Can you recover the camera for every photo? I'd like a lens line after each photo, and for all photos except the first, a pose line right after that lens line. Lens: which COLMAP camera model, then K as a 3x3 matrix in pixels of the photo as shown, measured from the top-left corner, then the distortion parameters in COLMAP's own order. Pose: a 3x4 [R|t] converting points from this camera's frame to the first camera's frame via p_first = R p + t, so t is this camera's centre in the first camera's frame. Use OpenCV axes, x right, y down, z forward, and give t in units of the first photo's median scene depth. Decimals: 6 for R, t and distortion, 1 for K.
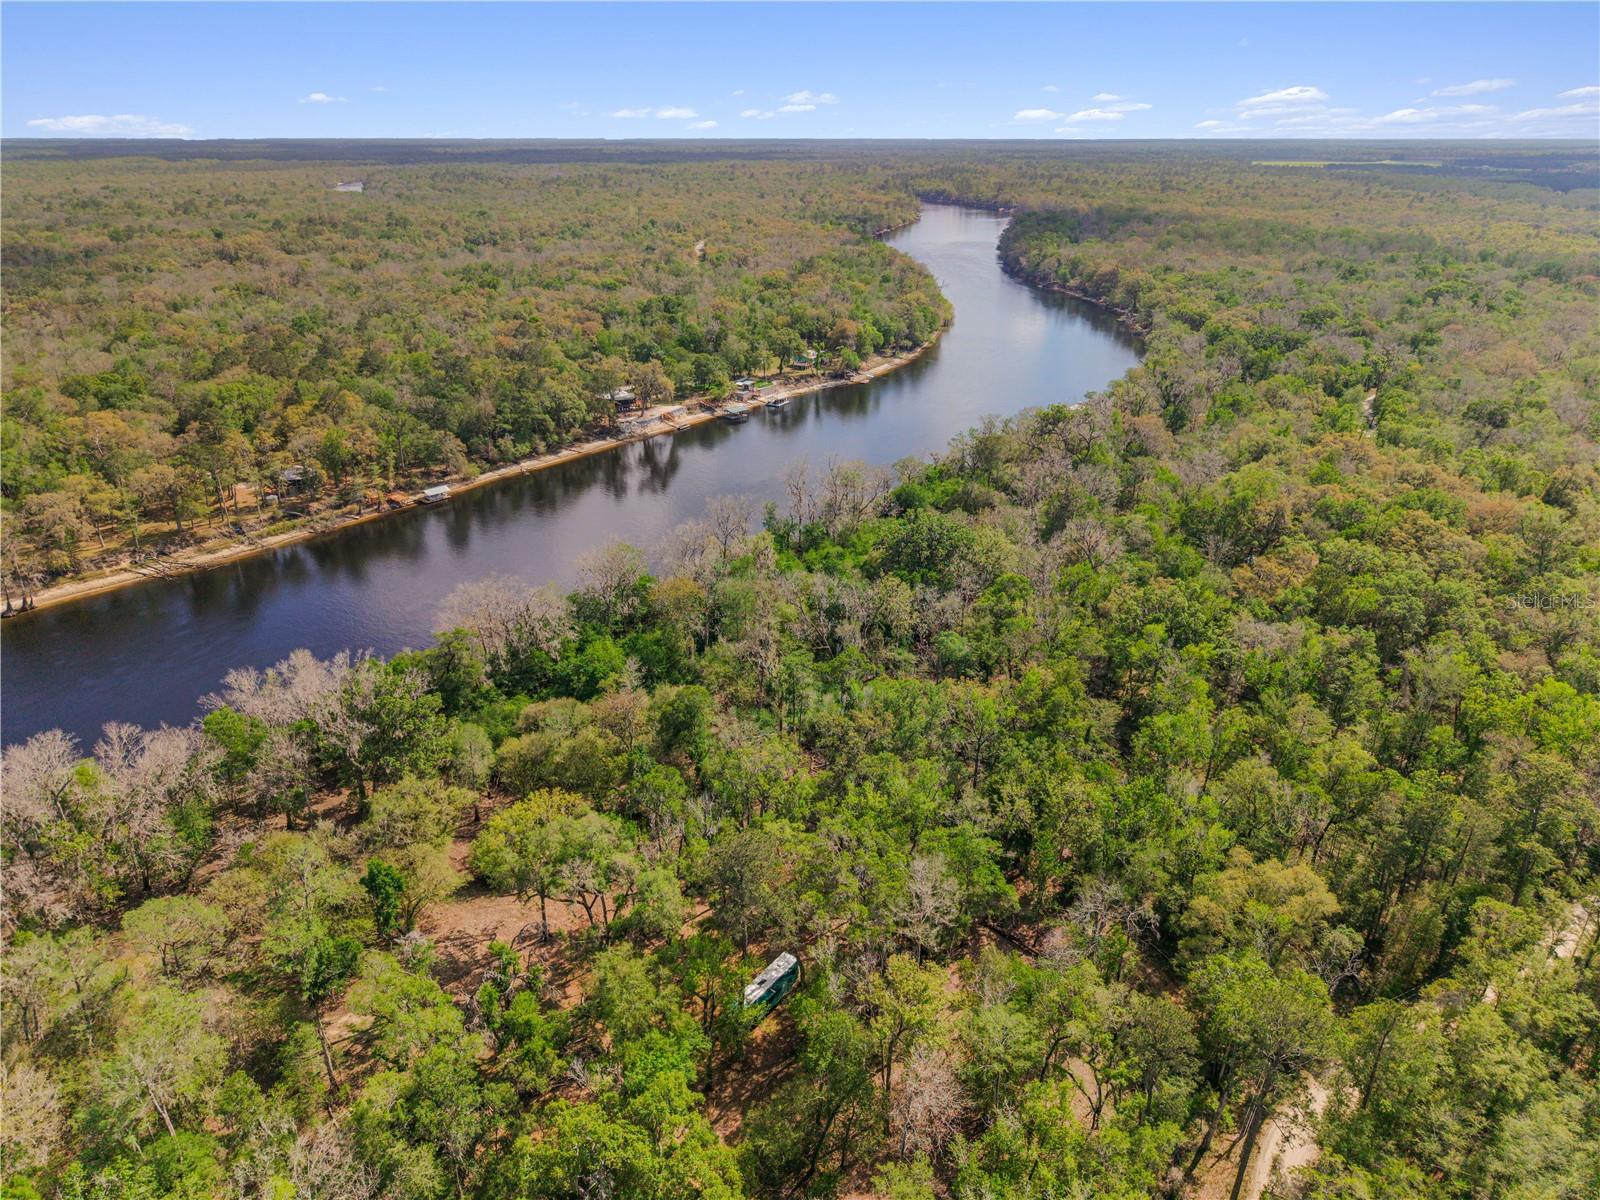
lens RADIAL K [[1079.4, 0, 800.0], [0, 1079.4, 600.0], [0, 0, 1]] dist [0.035391, -0.050534]
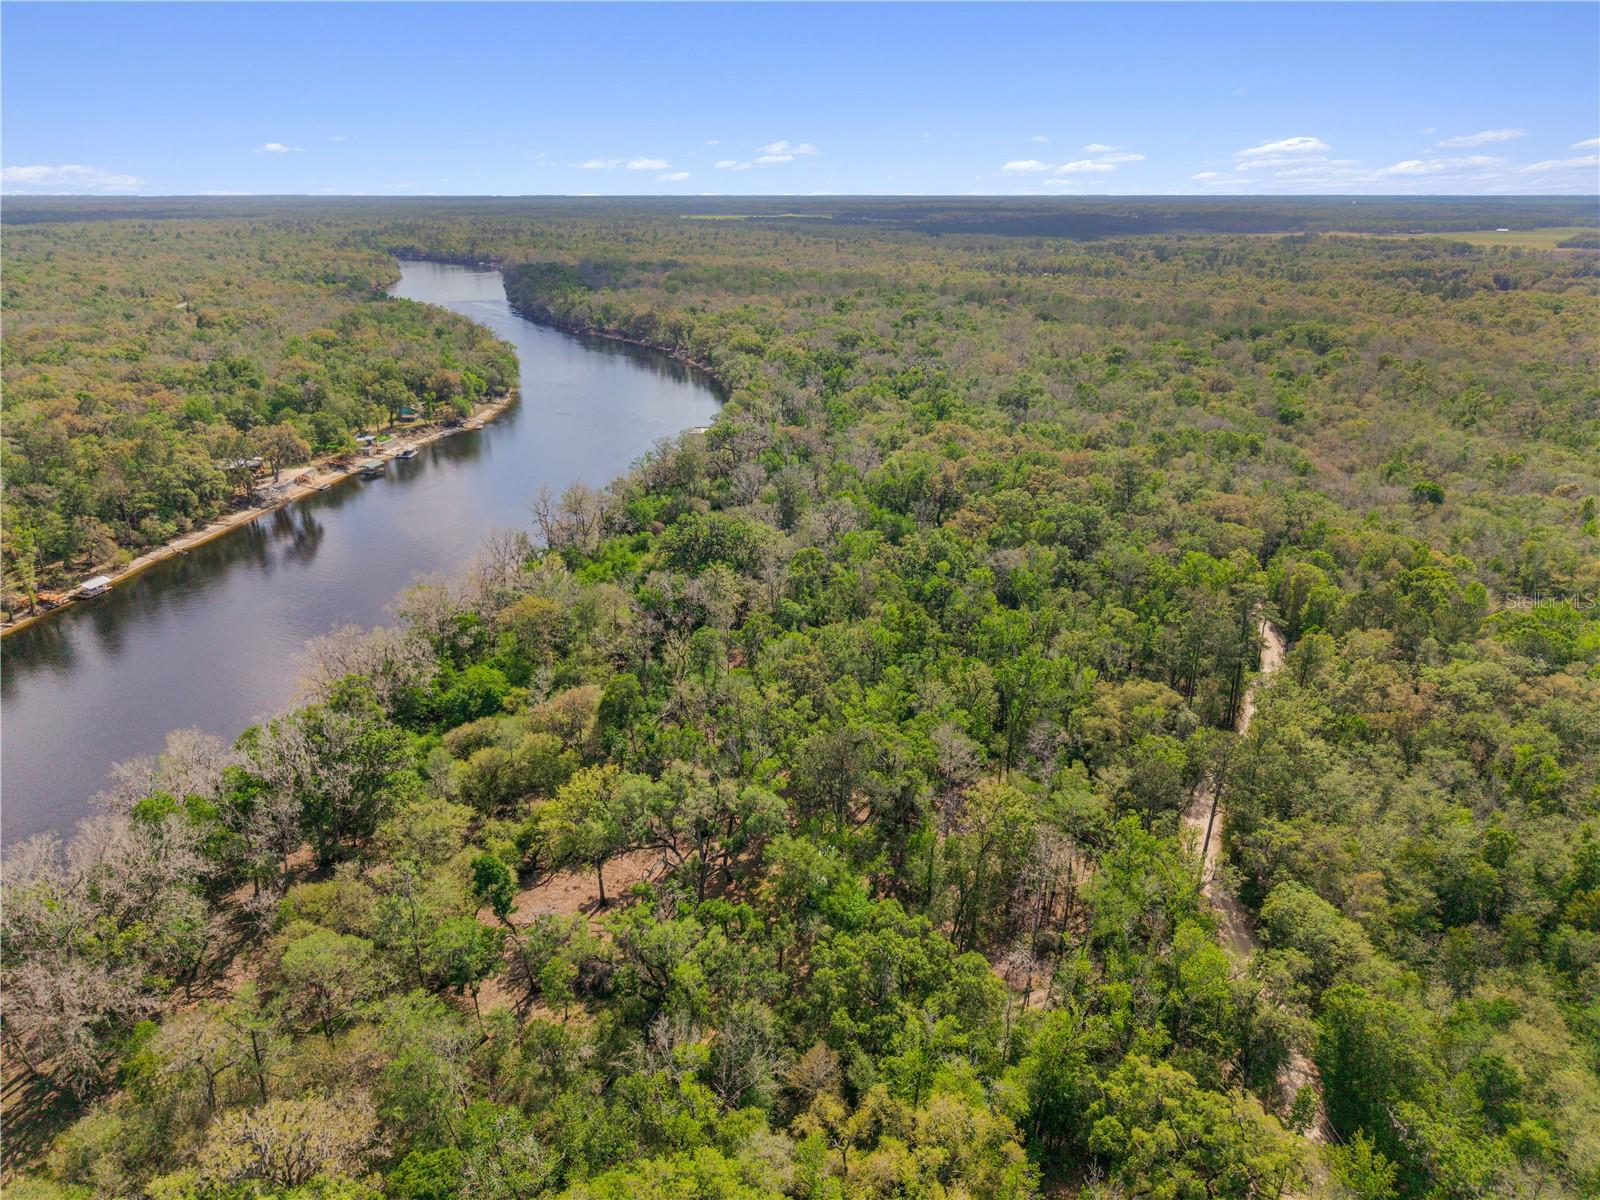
lens RADIAL K [[1079.4, 0, 800.0], [0, 1079.4, 600.0], [0, 0, 1]] dist [0.035391, -0.050534]
pose [[0.876535, -0.166399, 0.451661, -0.167154], [0.186025, 0.982545, 0.000969, 0.013896], [-0.443939, 0.083171, 0.892189, -0.034767]]
